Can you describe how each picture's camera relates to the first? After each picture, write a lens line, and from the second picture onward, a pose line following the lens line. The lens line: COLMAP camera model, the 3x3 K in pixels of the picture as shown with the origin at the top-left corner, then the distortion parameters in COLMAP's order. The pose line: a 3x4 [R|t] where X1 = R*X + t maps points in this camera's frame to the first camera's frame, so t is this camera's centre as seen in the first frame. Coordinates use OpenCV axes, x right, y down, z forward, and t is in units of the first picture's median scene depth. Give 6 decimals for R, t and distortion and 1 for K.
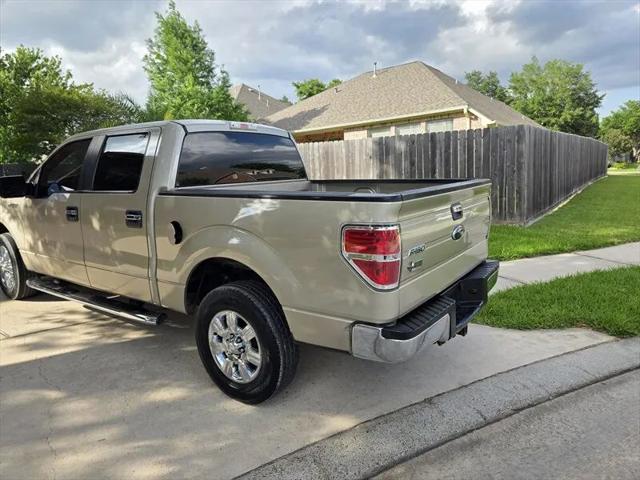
lens RADIAL K [[433.2, 0, 314.6], [0, 433.2, 233.5], [0, 0, 1]] dist [0.055903, -0.055551]
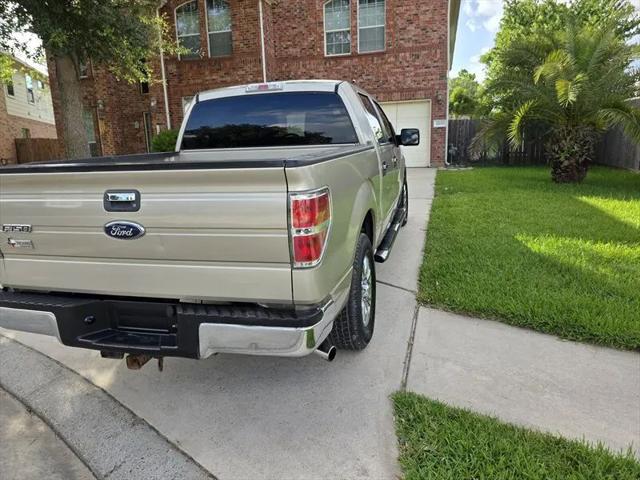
lens RADIAL K [[433.2, 0, 314.1], [0, 433.2, 239.8], [0, 0, 1]] dist [0.055903, -0.055551]
pose [[0.345445, 0.228806, -0.910118, 0.285086], [-0.112455, 0.972926, 0.201913, -0.043738], [0.931677, 0.032597, 0.361823, 0.268457]]
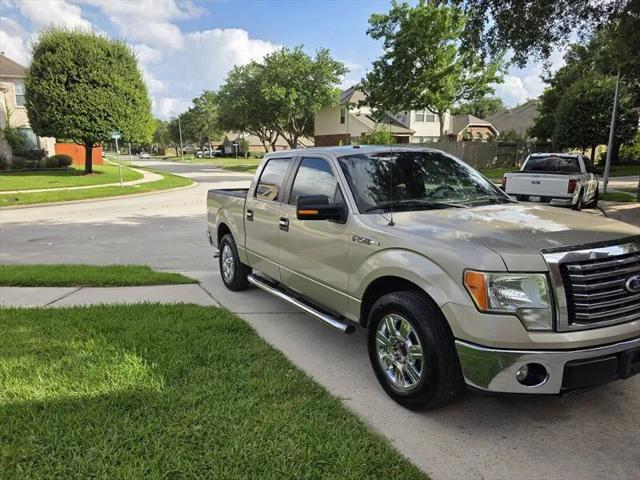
lens RADIAL K [[433.2, 0, 313.8], [0, 433.2, 248.3], [0, 0, 1]] dist [0.055903, -0.055551]
pose [[-0.903702, -0.041367, 0.426158, -0.279680], [0.104116, 0.944214, 0.312441, -0.140440], [-0.415309, 0.326724, -0.848982, 0.818296]]
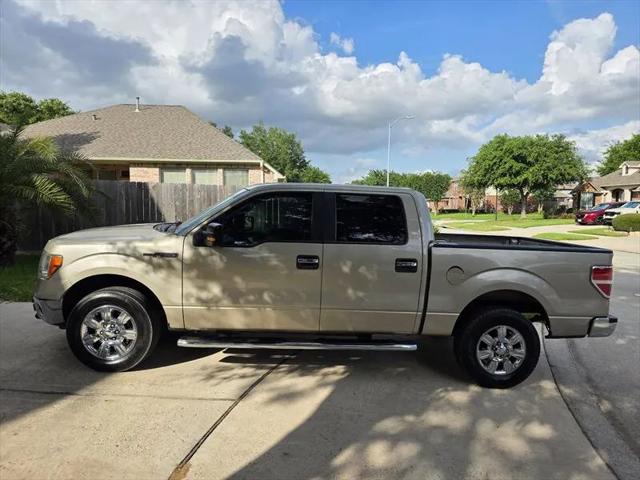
lens RADIAL K [[433.2, 0, 324.1], [0, 433.2, 250.9], [0, 0, 1]] dist [0.055903, -0.055551]
pose [[0.760429, -0.004735, 0.649404, -0.417863], [0.036887, 0.998674, -0.035912, -0.011948], [-0.648373, 0.051264, 0.759595, 0.064228]]
